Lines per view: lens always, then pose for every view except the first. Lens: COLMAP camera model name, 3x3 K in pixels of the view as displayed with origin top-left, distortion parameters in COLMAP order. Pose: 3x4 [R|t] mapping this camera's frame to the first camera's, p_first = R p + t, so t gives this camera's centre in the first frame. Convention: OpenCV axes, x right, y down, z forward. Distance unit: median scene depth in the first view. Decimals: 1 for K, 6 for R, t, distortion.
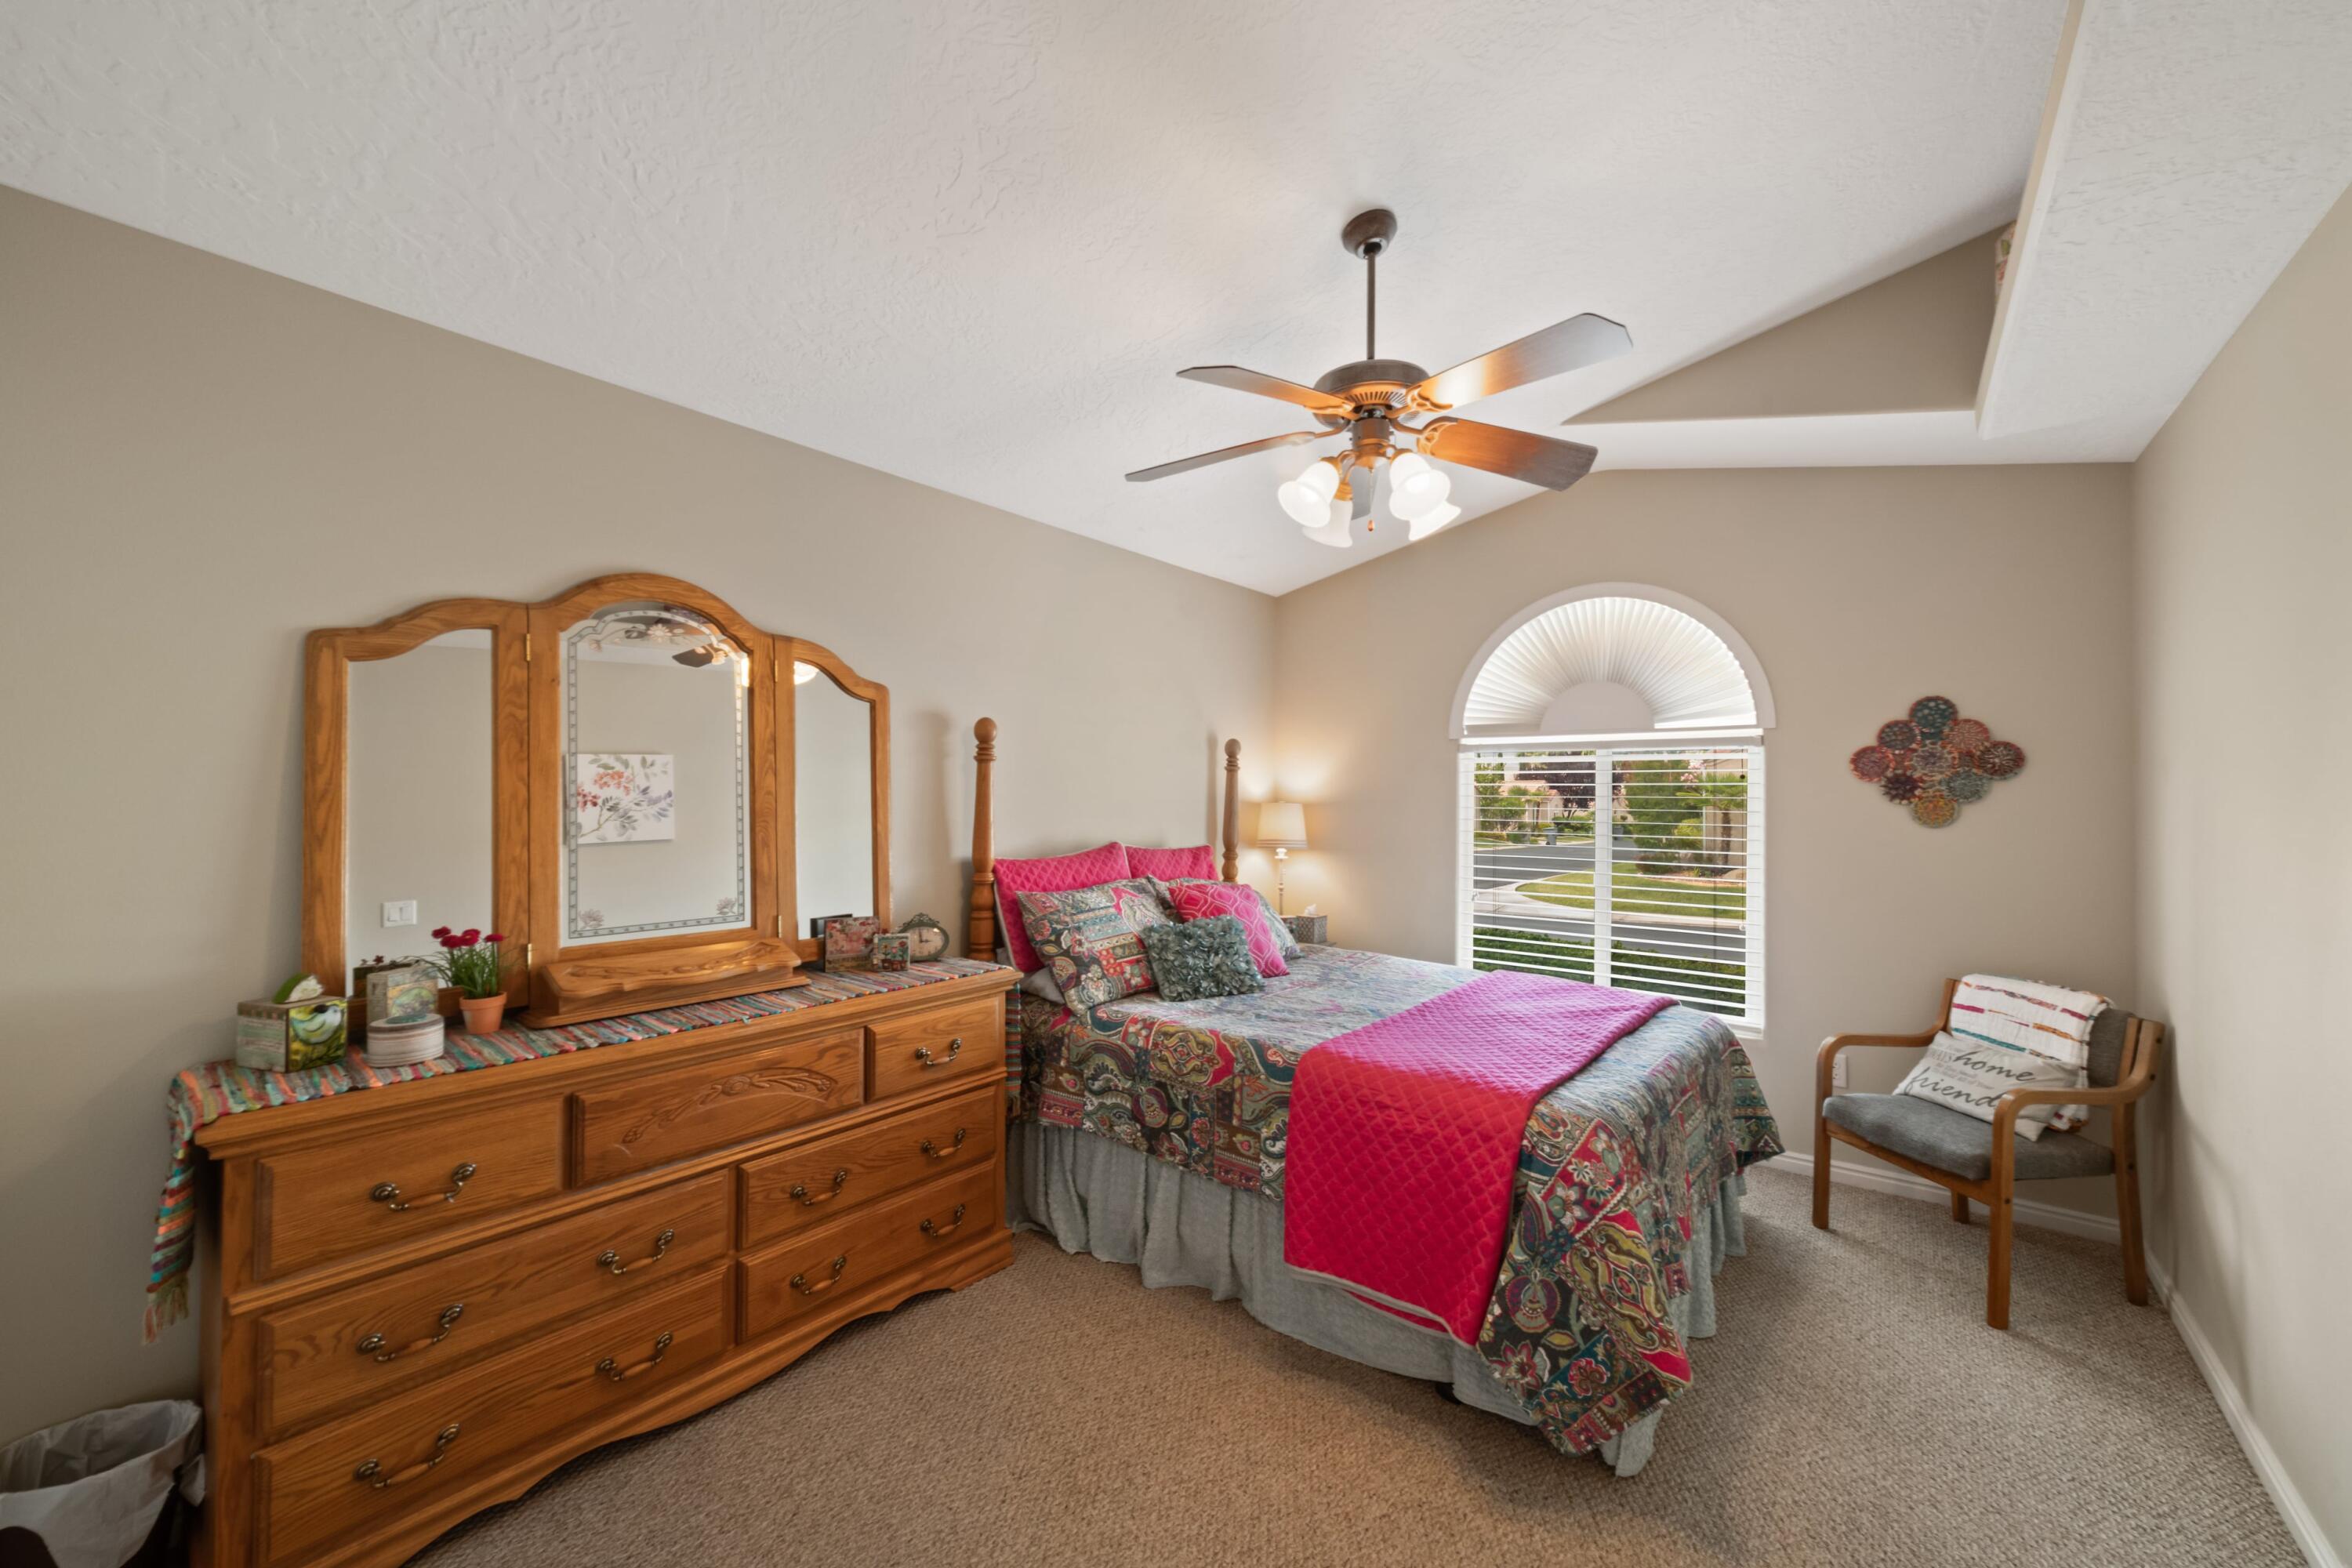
lens RADIAL K [[908.6, 0, 1181.1], [0, 908.6, 775.7], [0, 0, 1]] dist [-0.001714, 0.001230]
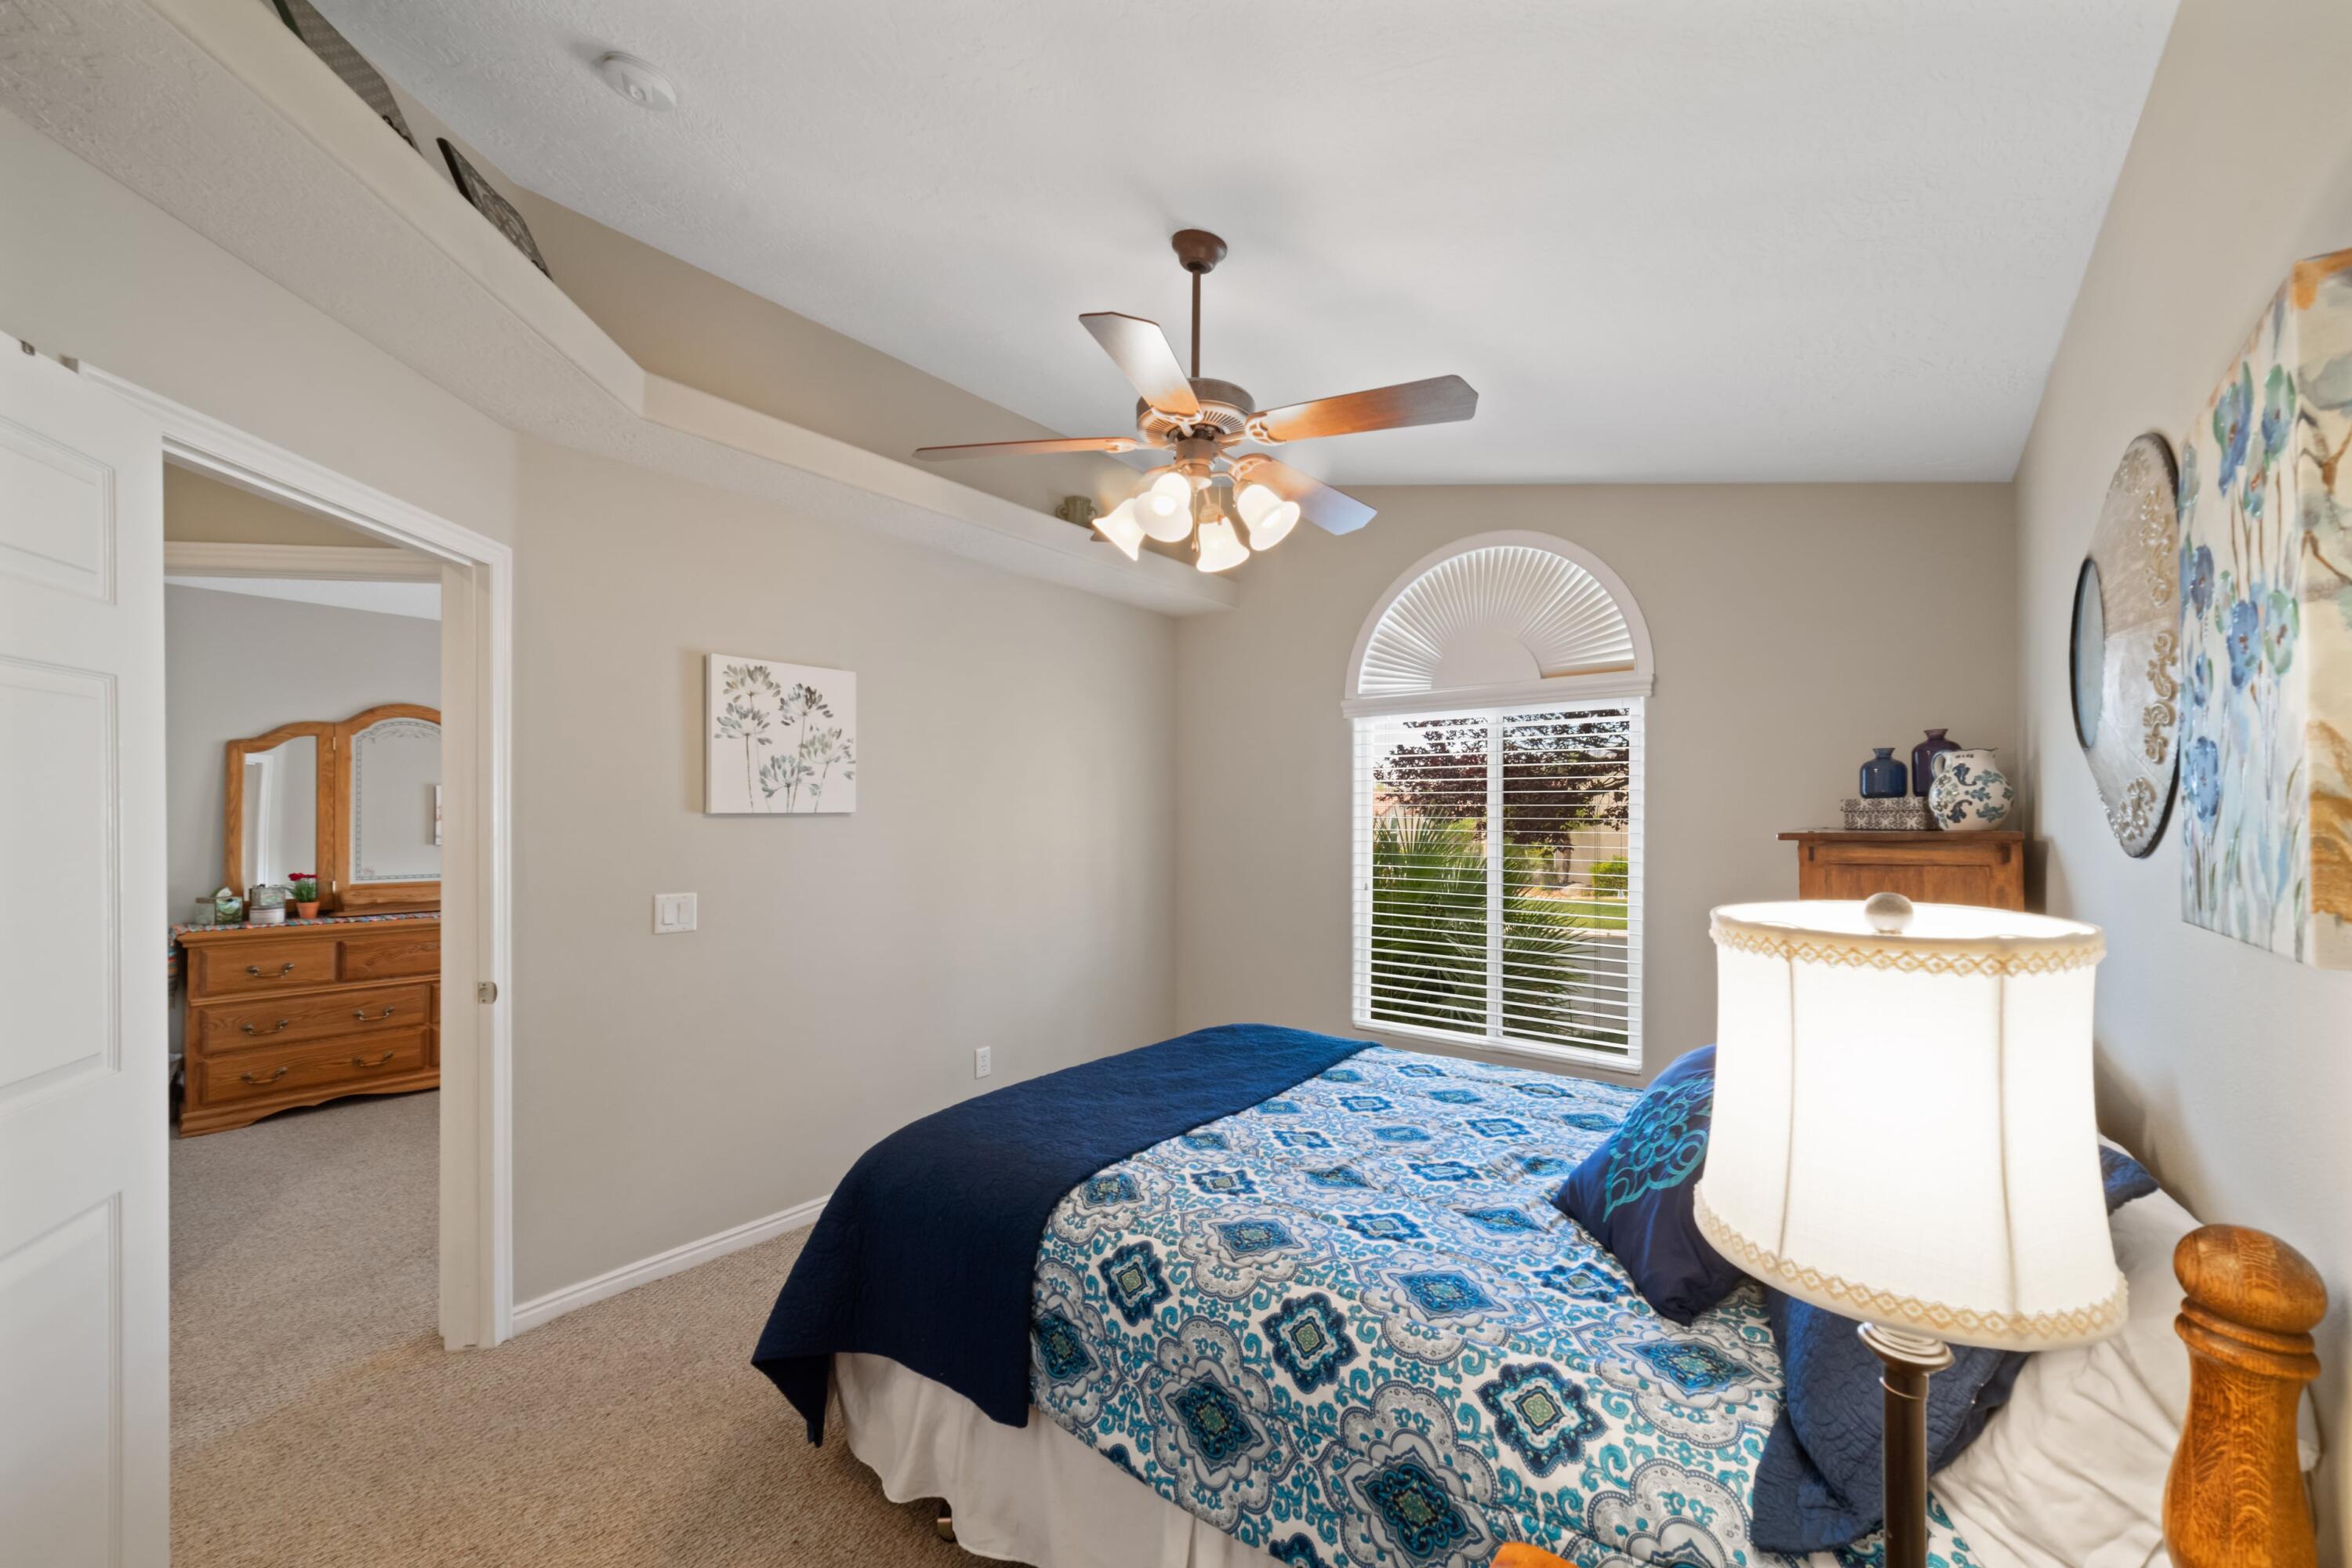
lens RADIAL K [[908.6, 0, 1173.0], [0, 908.6, 806.7], [0, 0, 1]] dist [-0.001714, 0.001230]
pose [[0.999918, 0.000264, -0.012799, 1.444613], [-0.000111, 0.999929, 0.011929, -0.020585], [0.012801, -0.011926, 0.999847, -1.253405]]
